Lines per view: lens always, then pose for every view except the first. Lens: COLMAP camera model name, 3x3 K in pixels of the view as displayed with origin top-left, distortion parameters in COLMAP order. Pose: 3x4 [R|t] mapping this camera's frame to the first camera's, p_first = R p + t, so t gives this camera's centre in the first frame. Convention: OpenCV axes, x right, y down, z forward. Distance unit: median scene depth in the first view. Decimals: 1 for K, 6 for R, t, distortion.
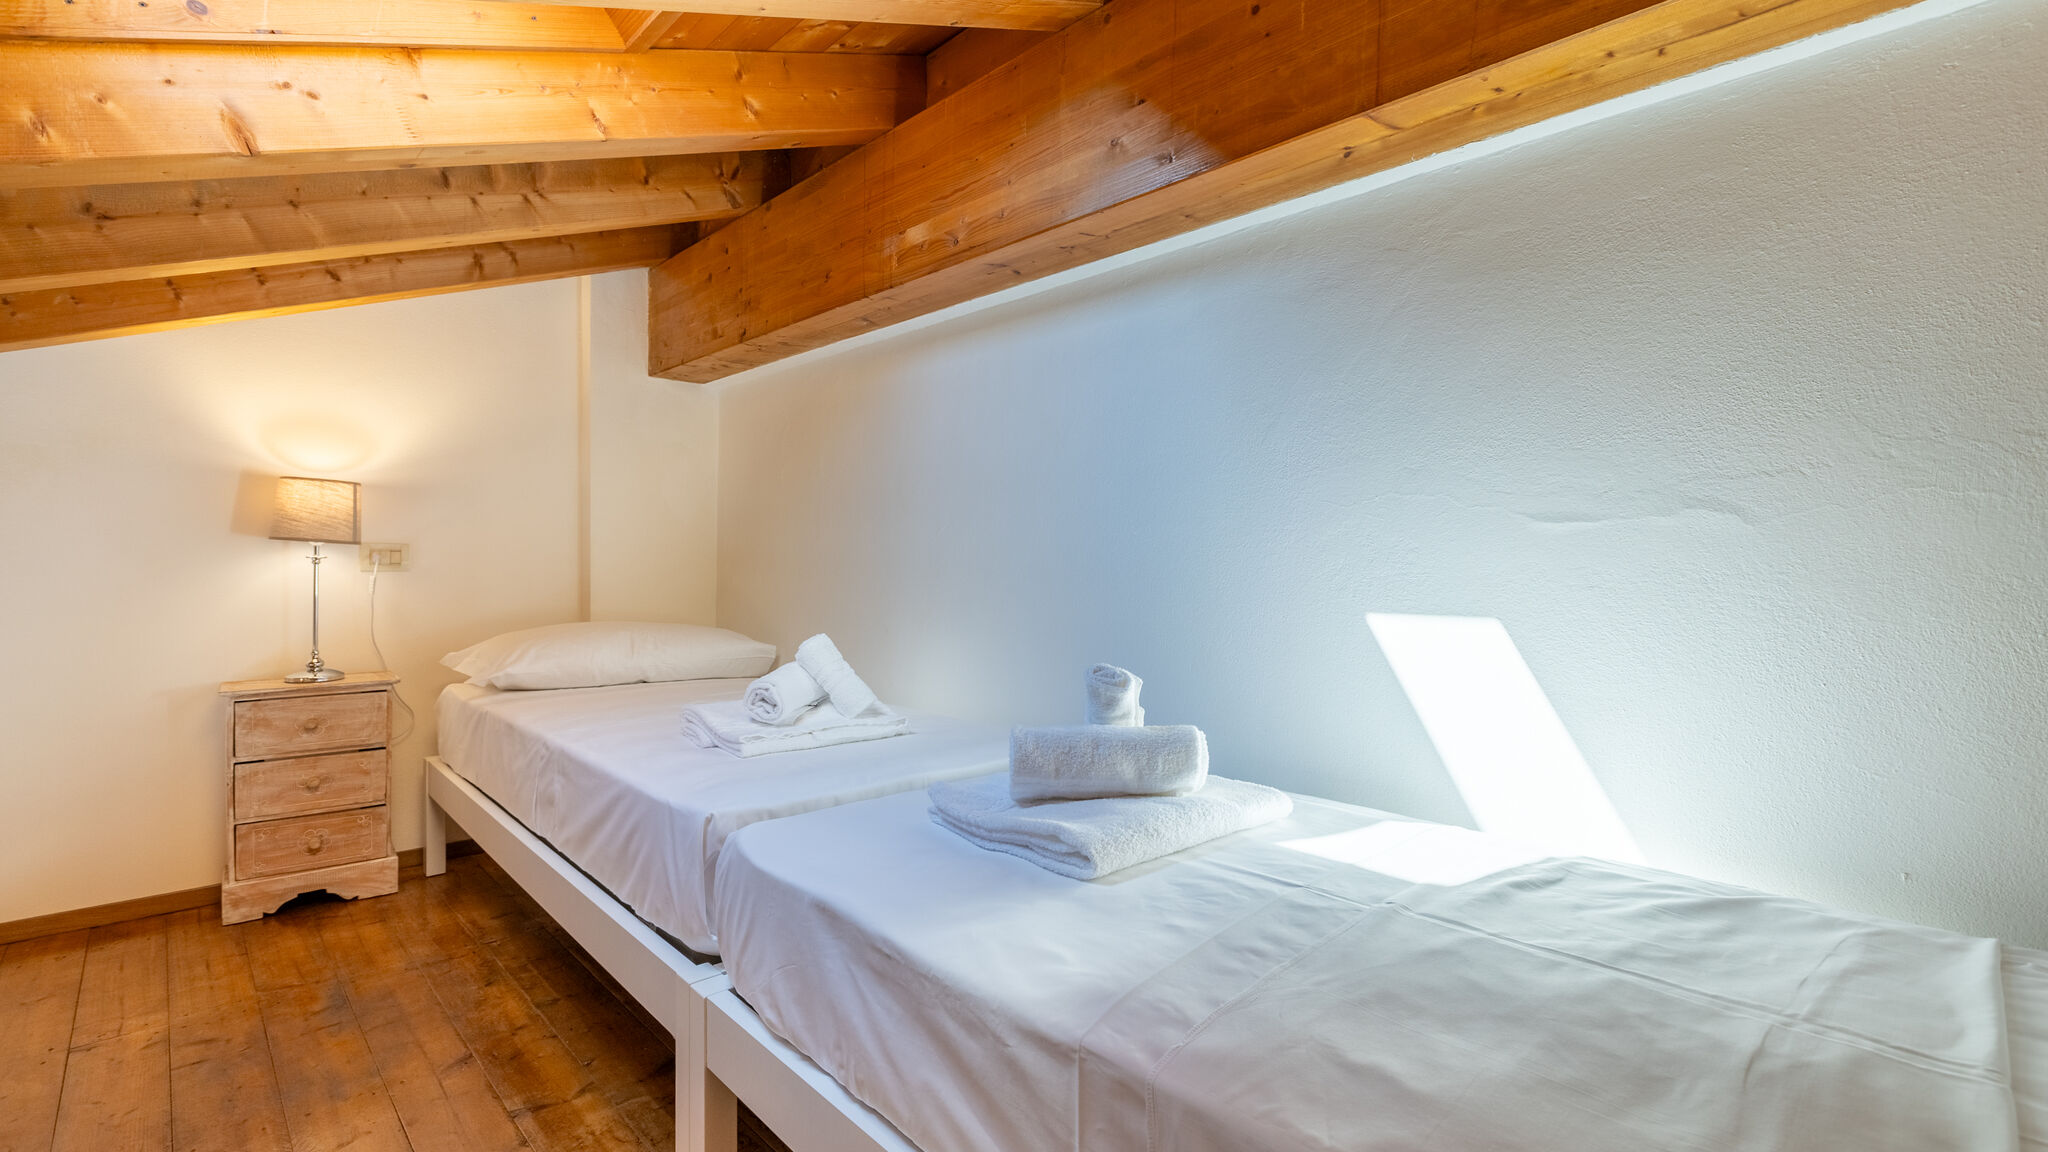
lens RADIAL K [[914.0, 0, 1024.7], [0, 914.0, 565.7], [0, 0, 1]] dist [-0.000338, -0.000104]
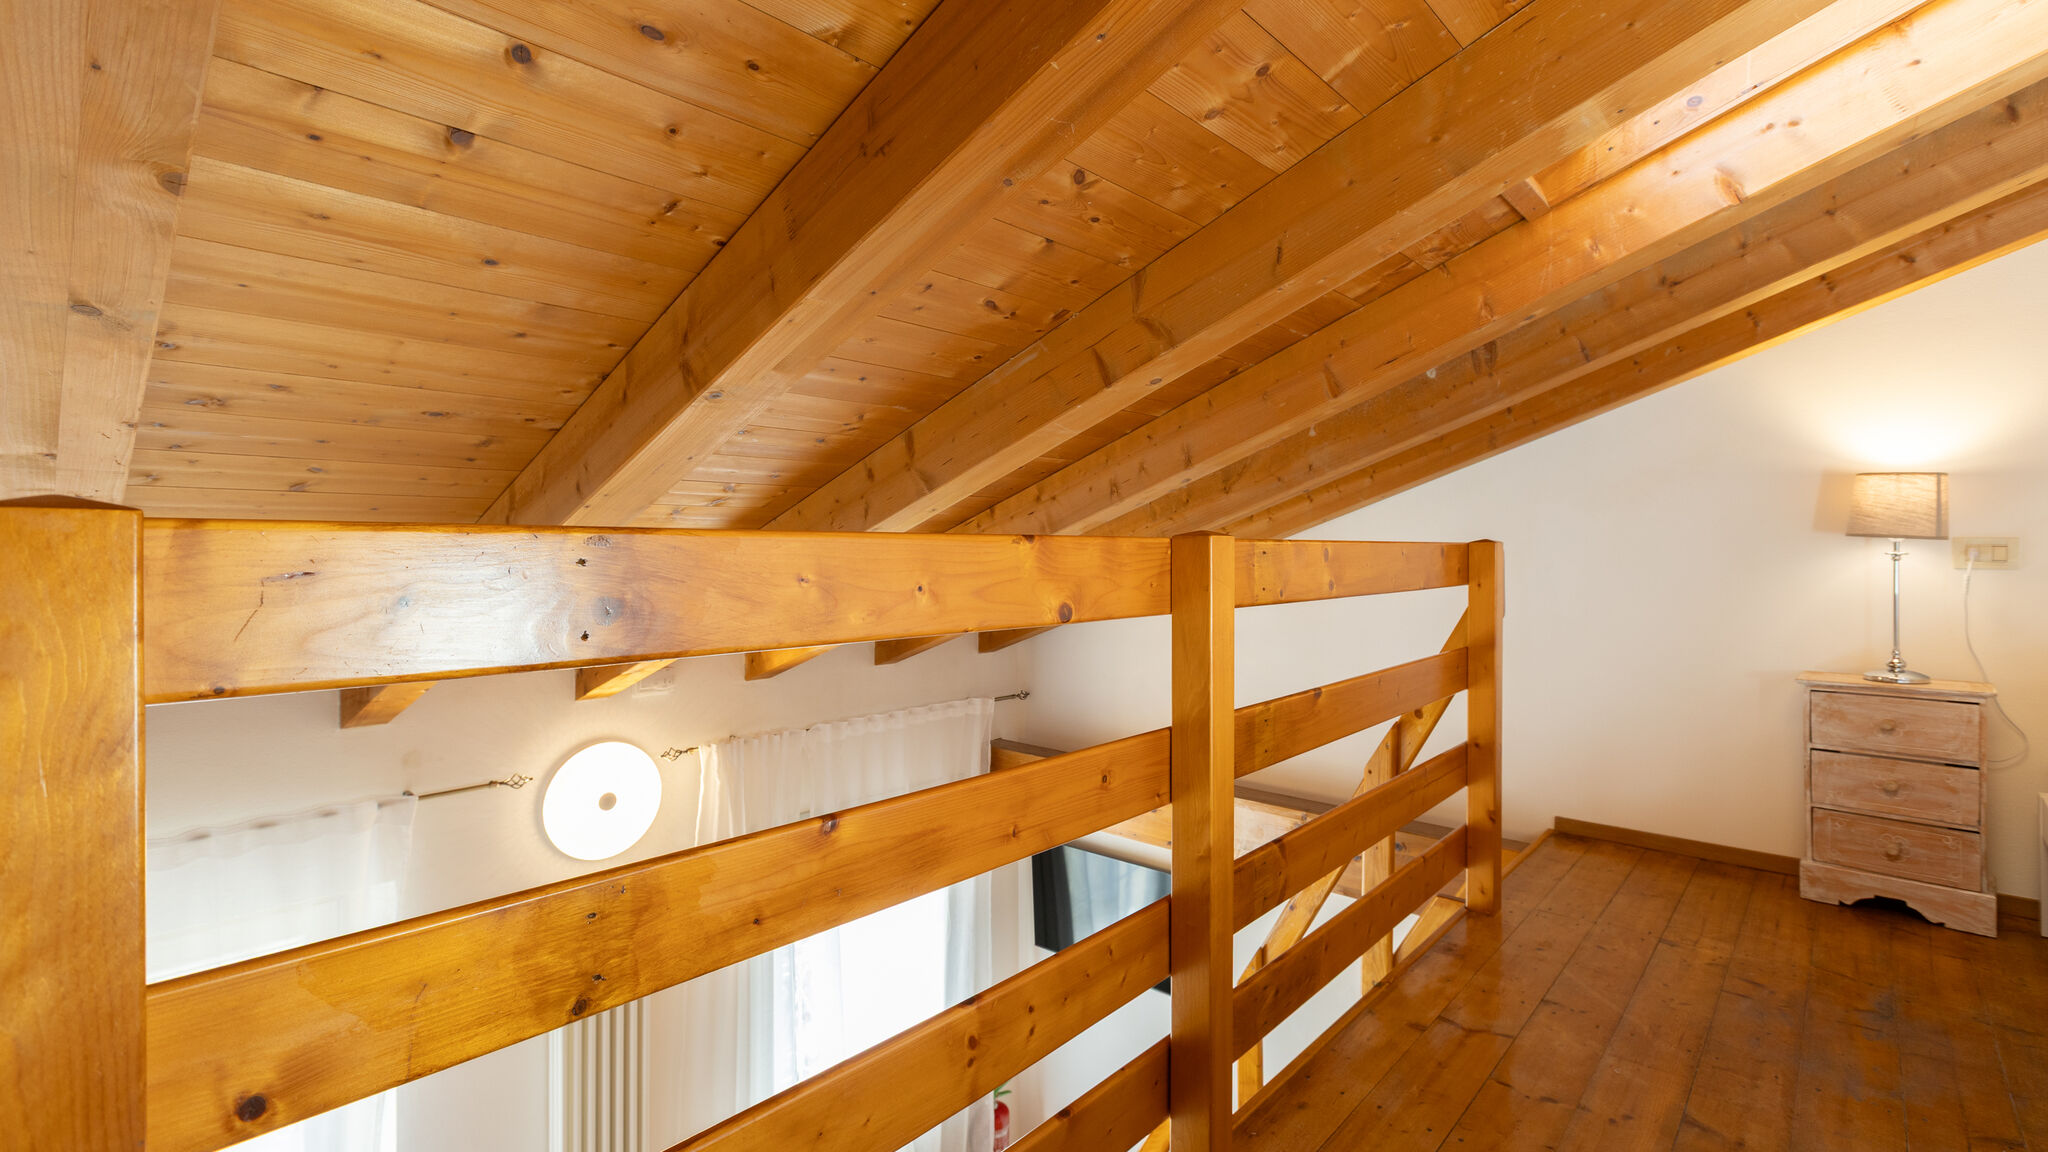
lens RADIAL K [[914.0, 0, 1024.7], [0, 914.0, 565.7], [0, 0, 1]] dist [-0.000338, -0.000104]
pose [[0.069925, 0.011346, -0.997488, 0.124294], [-0.006674, 0.999918, 0.010906, -0.000799], [0.997530, 0.005895, 0.069995, 0.015082]]
